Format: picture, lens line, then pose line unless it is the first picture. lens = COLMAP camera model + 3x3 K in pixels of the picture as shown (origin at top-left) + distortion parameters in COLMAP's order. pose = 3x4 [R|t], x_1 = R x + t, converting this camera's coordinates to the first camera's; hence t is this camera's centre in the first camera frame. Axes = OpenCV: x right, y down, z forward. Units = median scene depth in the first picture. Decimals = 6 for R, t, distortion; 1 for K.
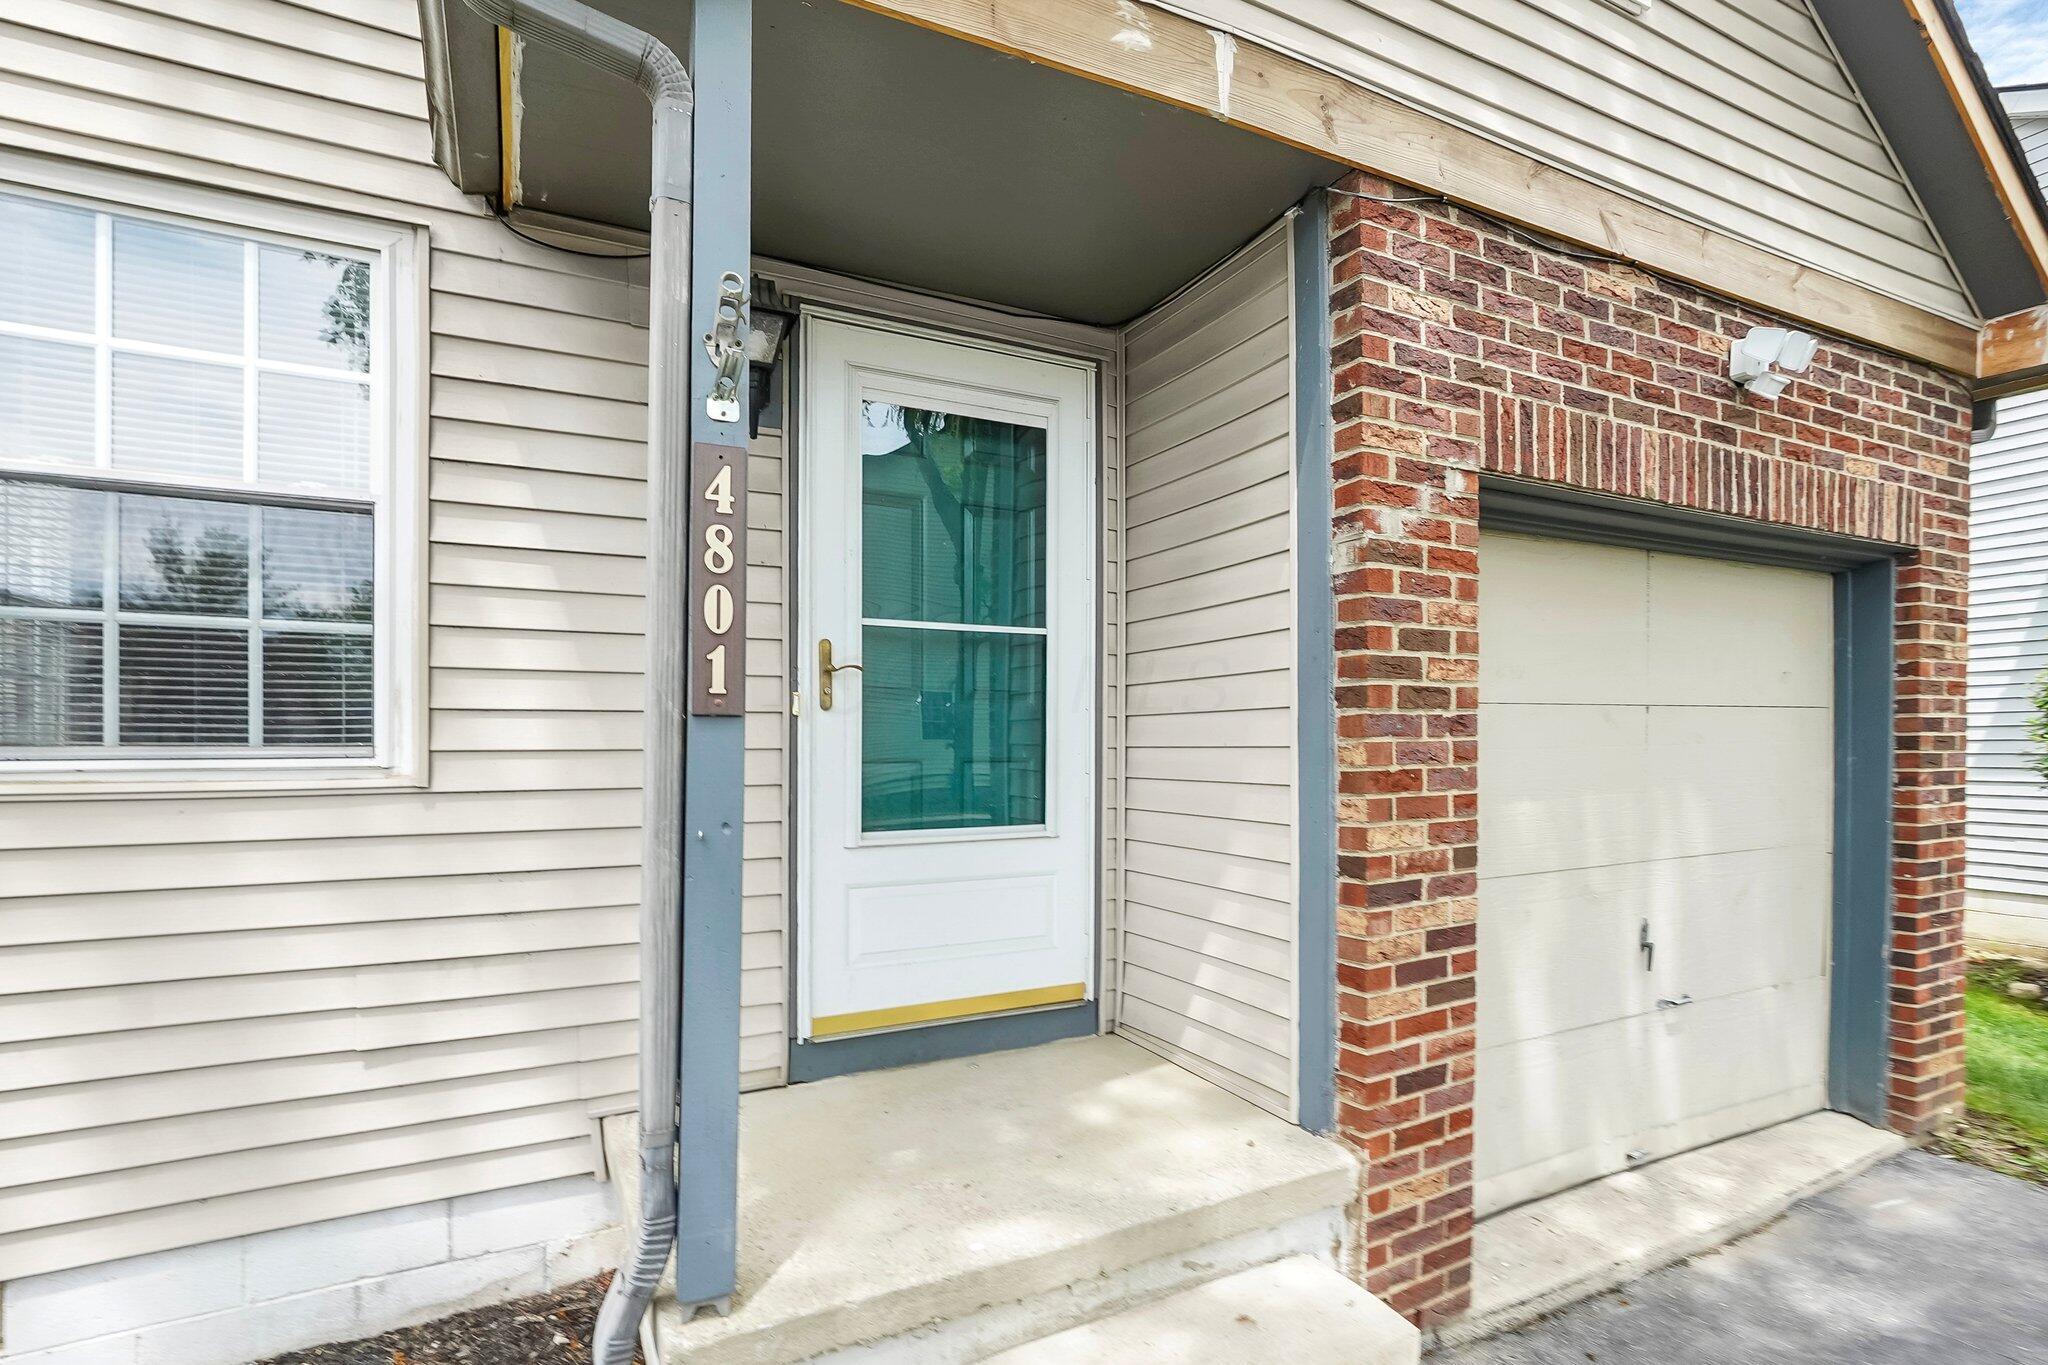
lens RADIAL K [[974.9, 0, 1024.6], [0, 974.9, 742.8], [0, 0, 1]] dist [-0.010651, 0.000207]
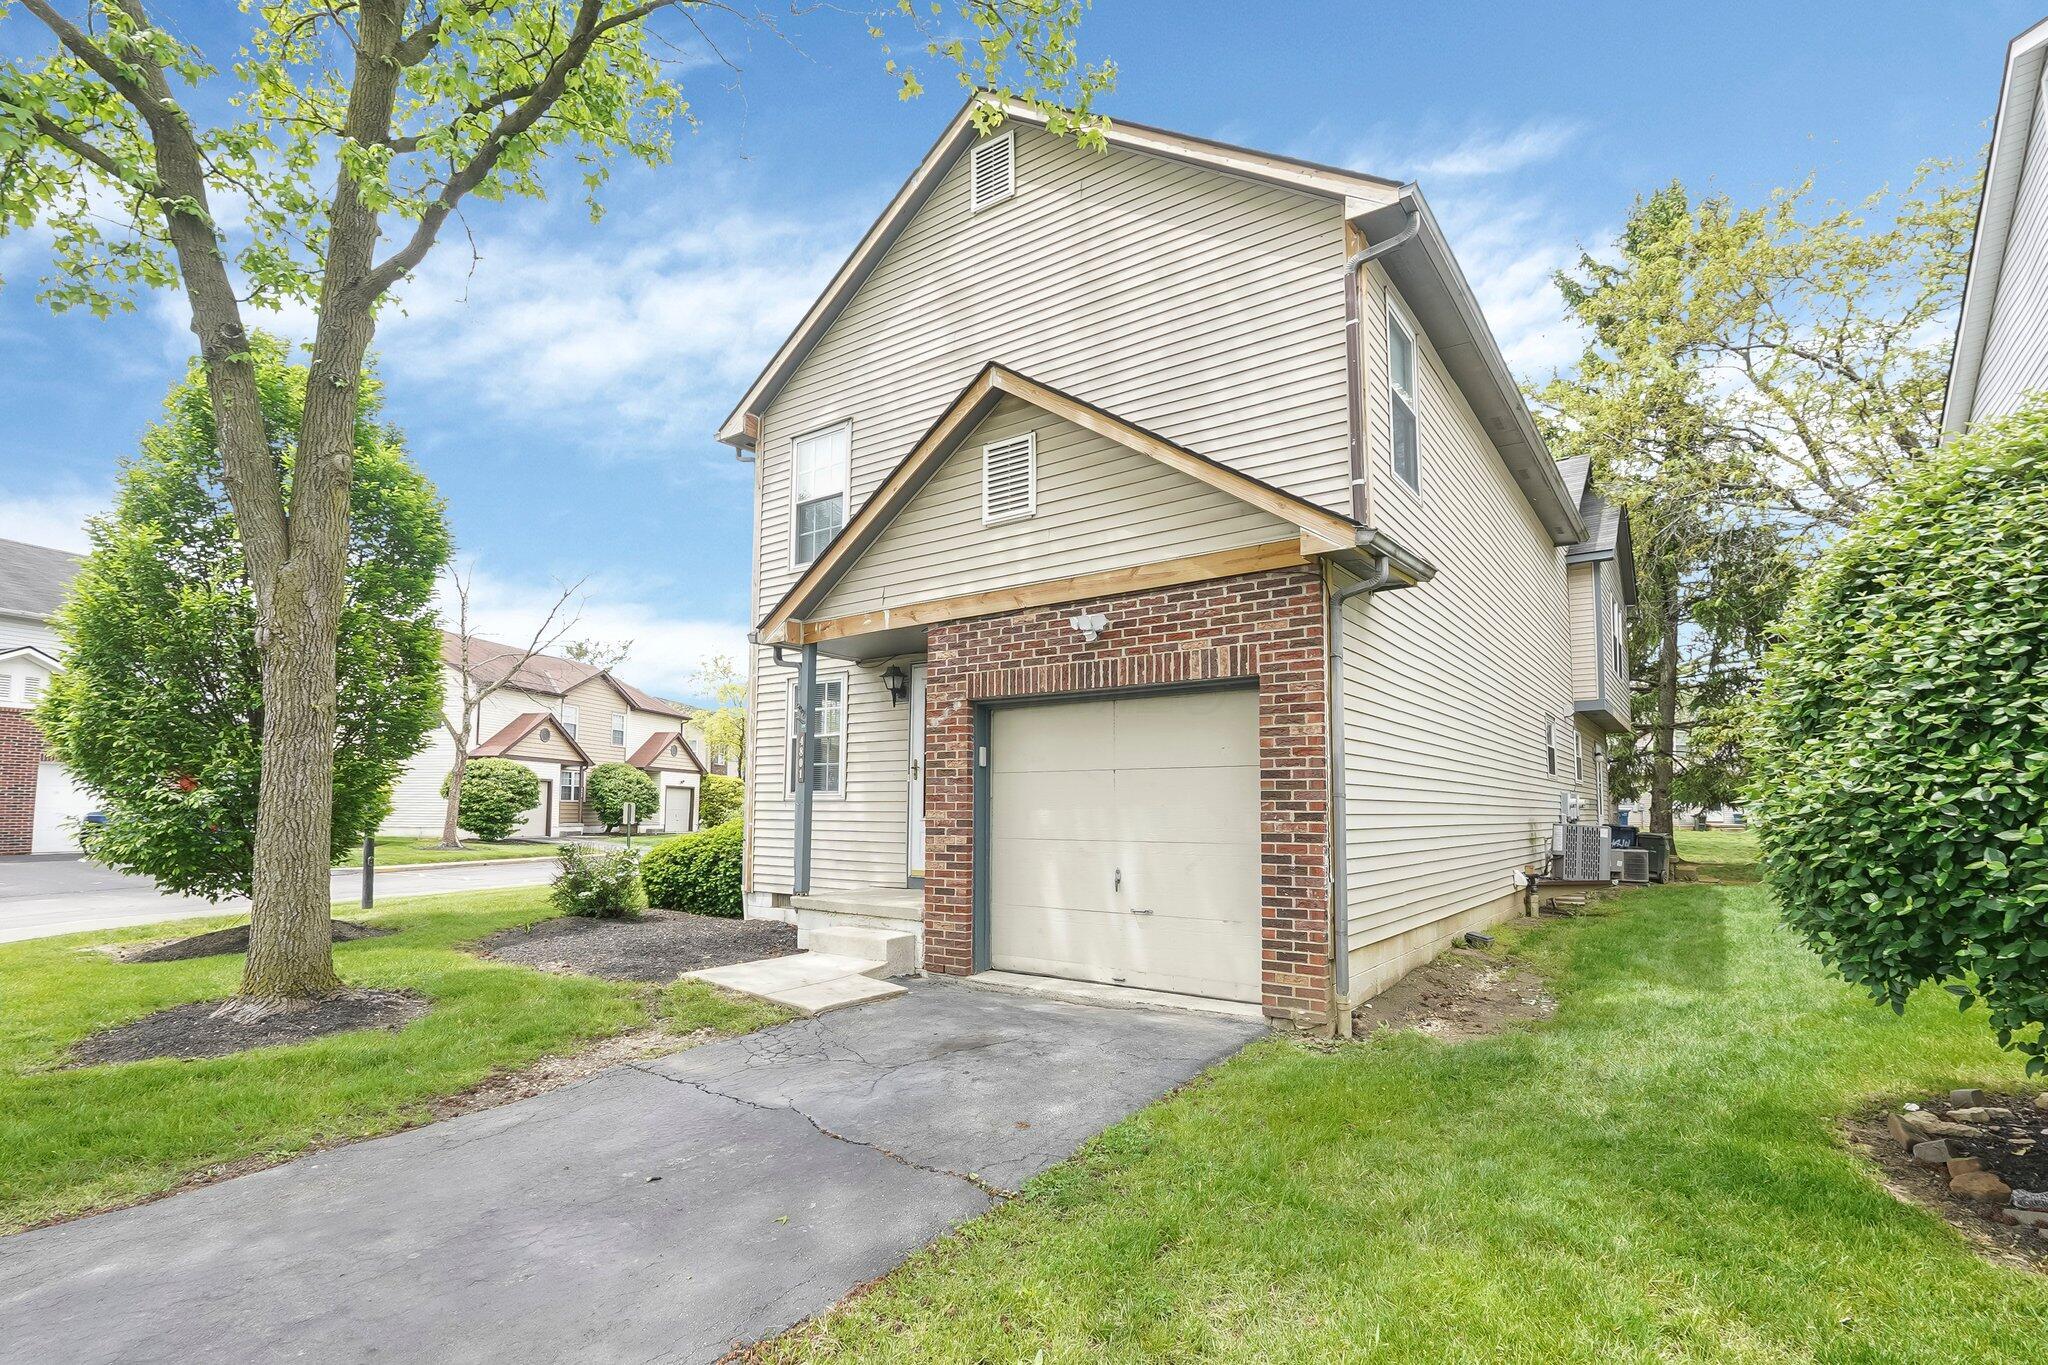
lens RADIAL K [[974.9, 0, 1024.6], [0, 974.9, 742.8], [0, 0, 1]] dist [-0.010651, 0.000207]
pose [[0.469235, -0.054488, -0.881391, 3.139038], [-0.012227, 0.997598, -0.068181, 0.067718], [0.882989, 0.042770, 0.467441, -0.281539]]
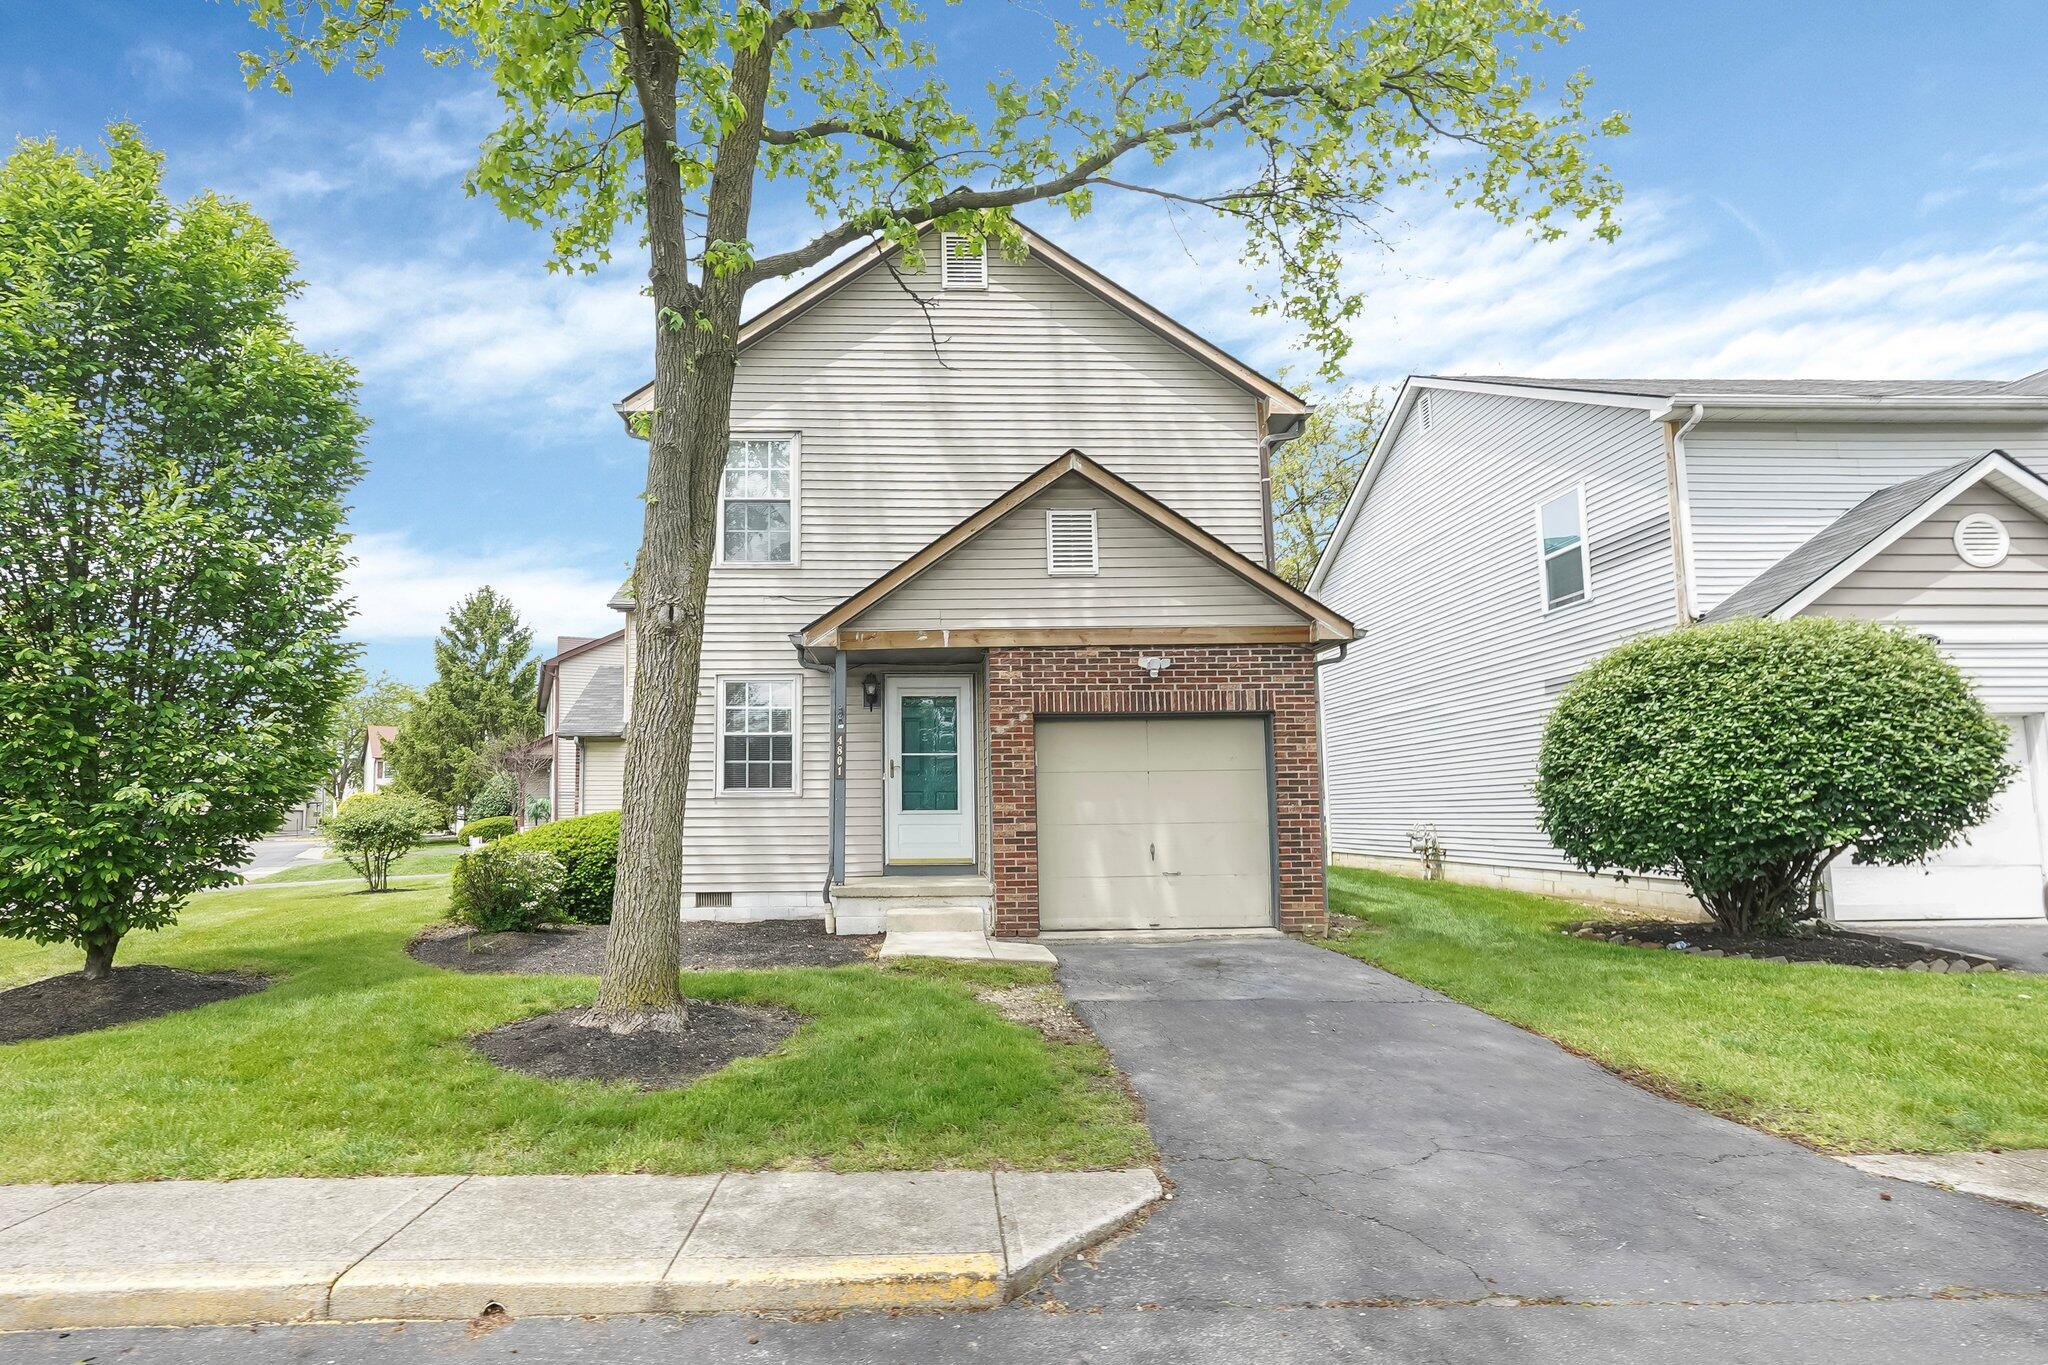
lens RADIAL K [[974.9, 0, 1024.6], [0, 974.9, 742.8], [0, 0, 1]] dist [-0.010651, 0.000207]
pose [[0.919843, -0.034814, -0.390739, 1.845458], [0.004945, 0.997004, -0.077189, 0.131235], [0.392256, 0.069070, 0.917259, -2.423633]]
